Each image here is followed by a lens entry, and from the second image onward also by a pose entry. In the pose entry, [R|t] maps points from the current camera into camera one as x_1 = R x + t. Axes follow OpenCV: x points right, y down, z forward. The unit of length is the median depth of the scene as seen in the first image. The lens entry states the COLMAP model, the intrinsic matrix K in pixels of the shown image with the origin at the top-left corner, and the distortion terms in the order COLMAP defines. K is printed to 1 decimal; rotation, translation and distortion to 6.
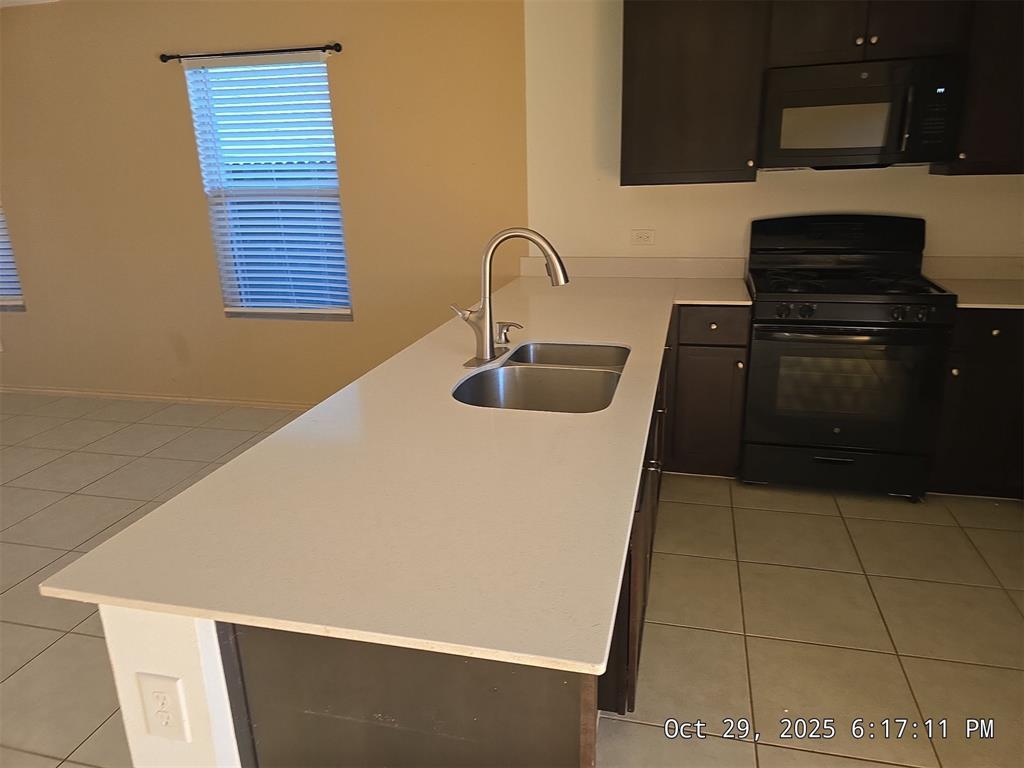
lens RADIAL K [[692.4, 0, 515.3], [0, 692.4, 385.2], [0, 0, 1]] dist [0.075204, -0.080119]
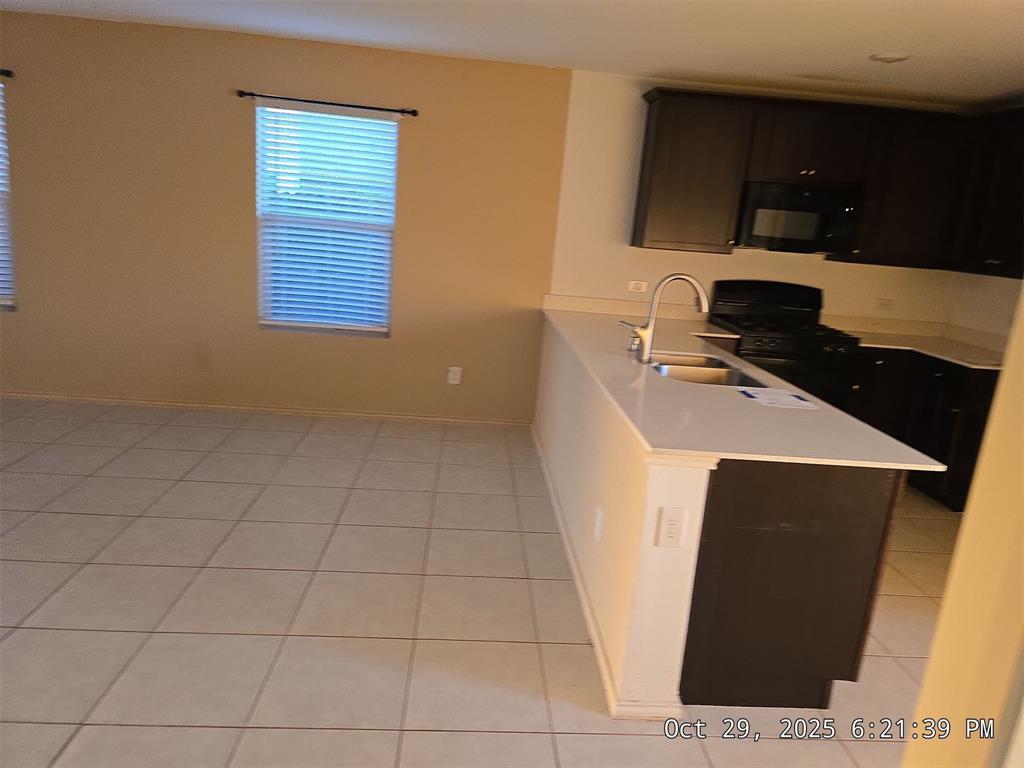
lens RADIAL K [[692.4, 0, 515.3], [0, 692.4, 385.2], [0, 0, 1]] dist [0.075204, -0.080119]
pose [[0.946229, 0.033367, 0.321773, -0.563098], [-0.011794, 0.997563, -0.068763, 0.087234], [-0.323283, 0.061270, 0.944317, -0.212233]]
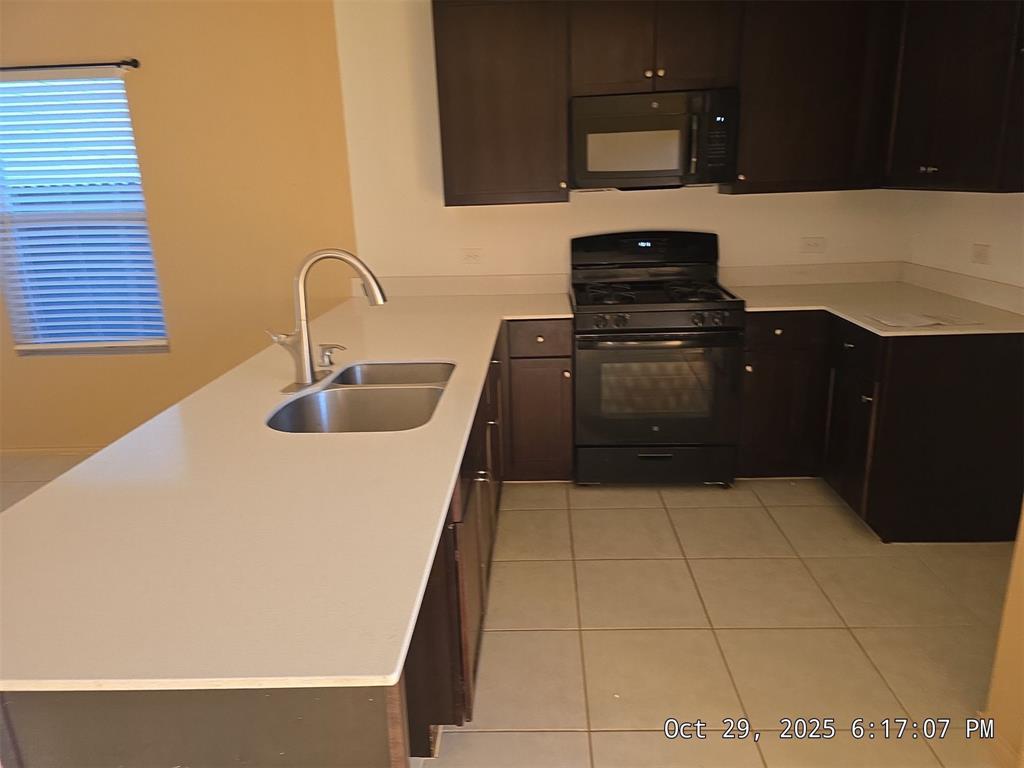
lens RADIAL K [[692.4, 0, 515.3], [0, 692.4, 385.2], [0, 0, 1]] dist [0.075204, -0.080119]
pose [[0.976636, -0.064379, 0.205029, 0.028681], [0.069961, 0.997347, -0.020085, 0.003394], [-0.203192, 0.033960, 0.978550, -0.011129]]
